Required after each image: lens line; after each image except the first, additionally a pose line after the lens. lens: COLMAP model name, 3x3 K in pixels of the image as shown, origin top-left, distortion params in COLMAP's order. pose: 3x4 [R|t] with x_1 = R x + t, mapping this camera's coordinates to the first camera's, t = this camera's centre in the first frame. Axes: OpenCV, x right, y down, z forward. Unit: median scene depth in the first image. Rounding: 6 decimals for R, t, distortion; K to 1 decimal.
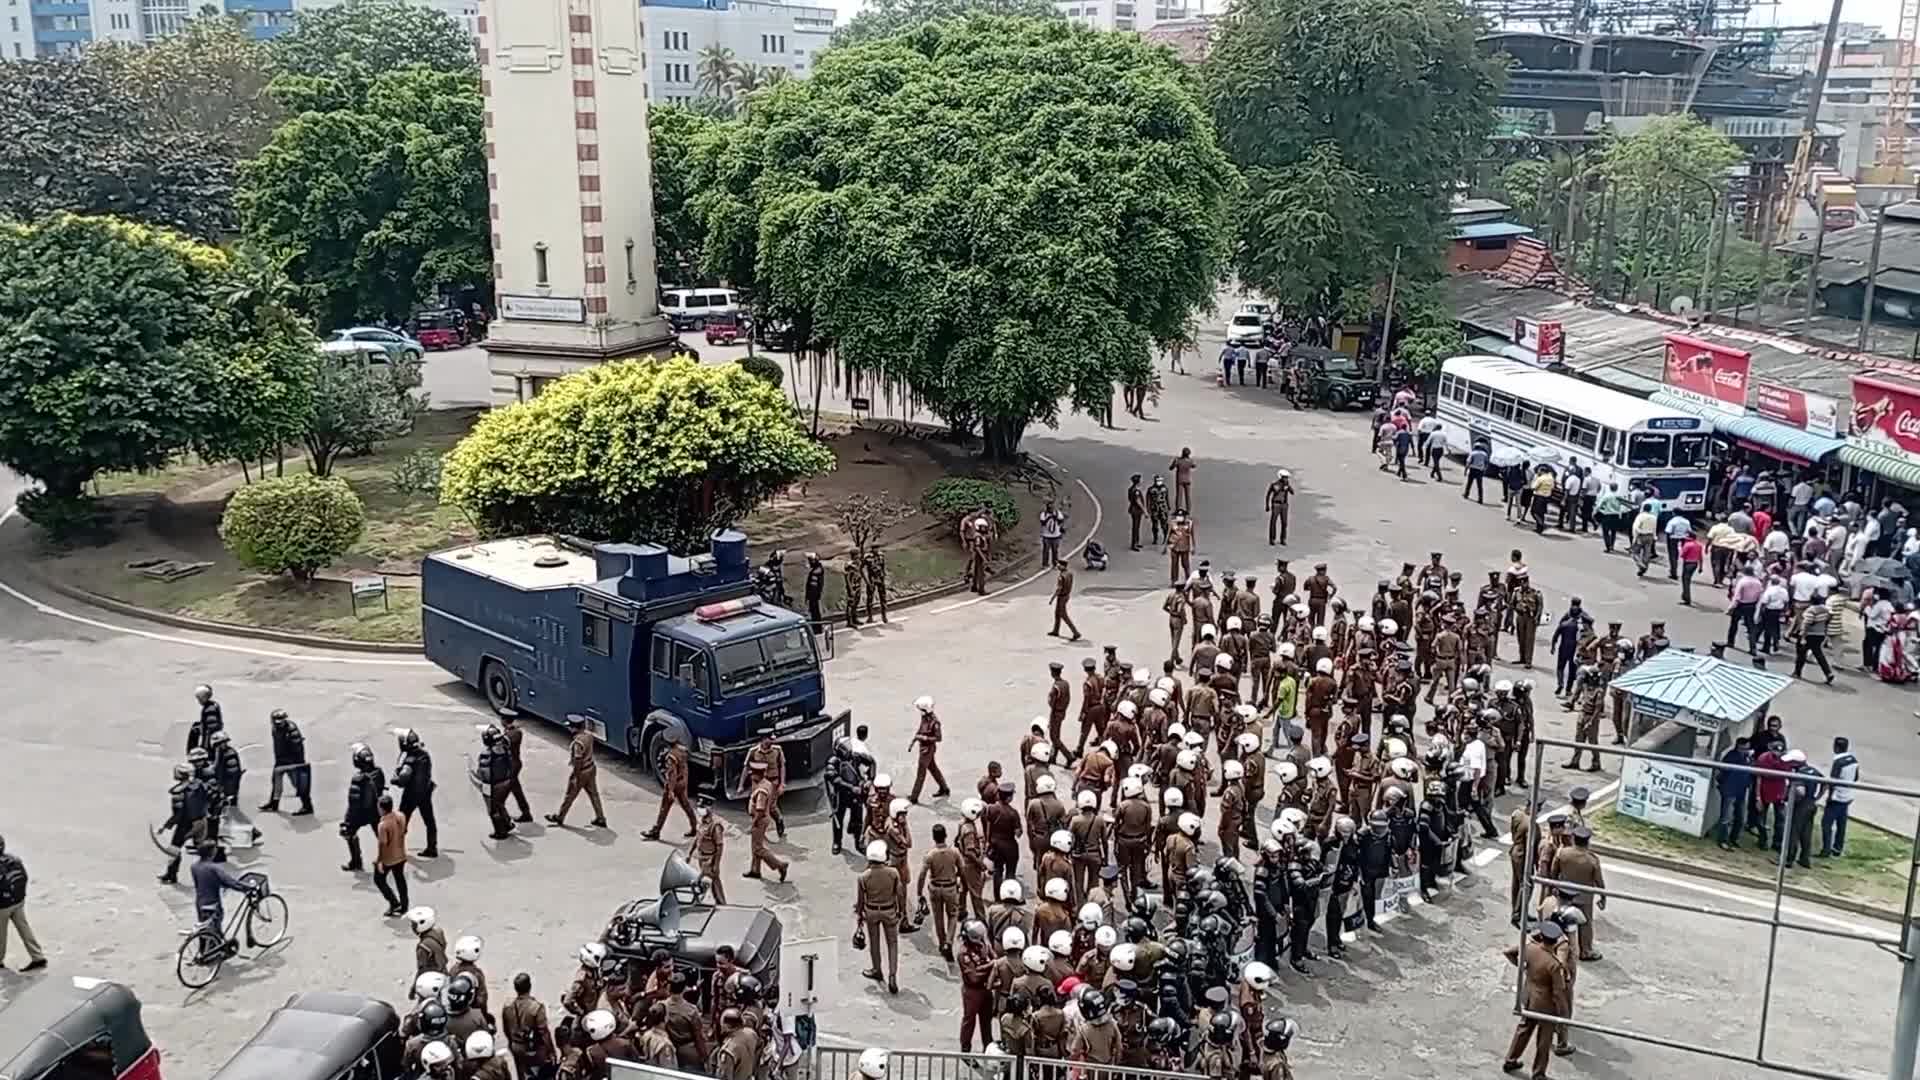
lens RADIAL K [[1707.3, 0, 958.0], [0, 1707.3, 499.7], [0, 0, 1]] dist [0.091926, -0.002220]
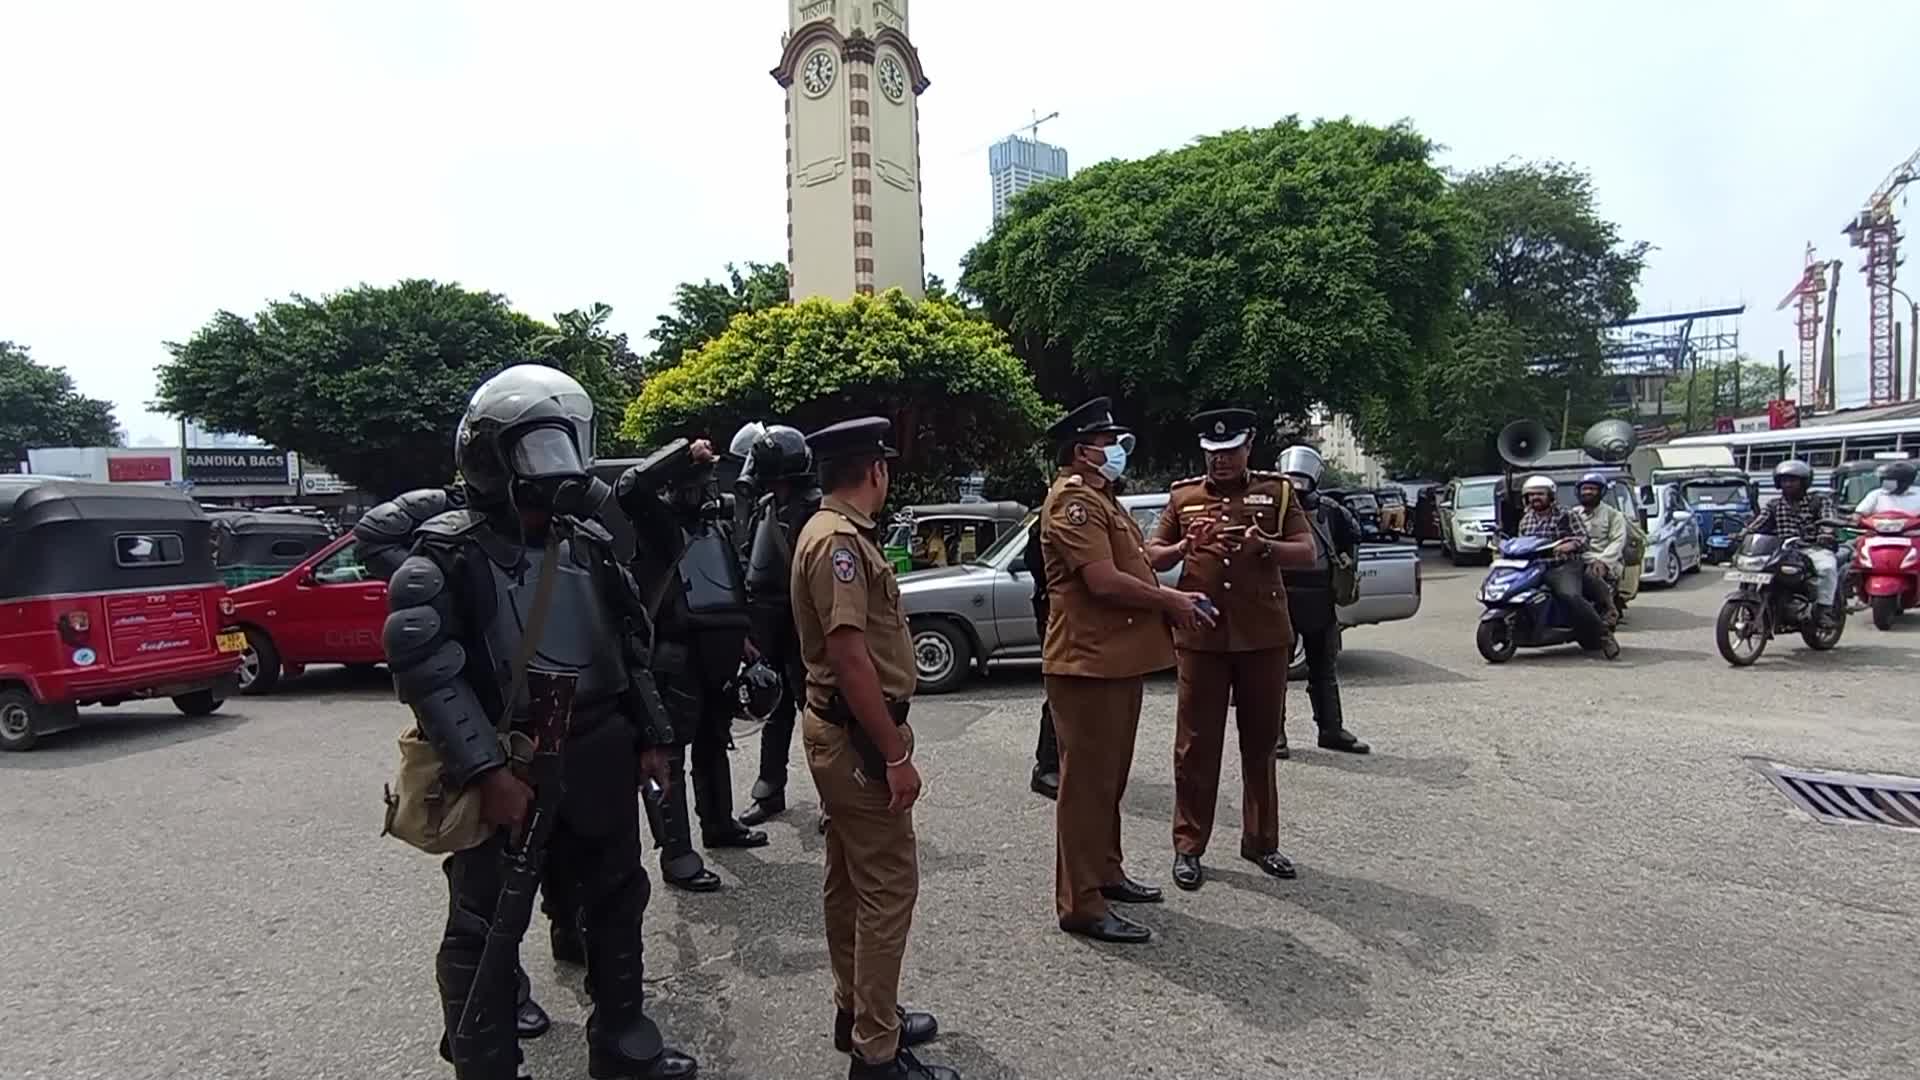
lens RADIAL K [[921.3, 0, 971.5], [0, 921.3, 521.4], [0, 0, 1]] dist [-0.006662, 0.006117]
pose [[0.976043, -0.027743, -0.215802, -0.017332], [-0.017120, 0.978970, -0.203283, 0.111245], [0.216904, 0.202108, 0.955042, 0.483453]]
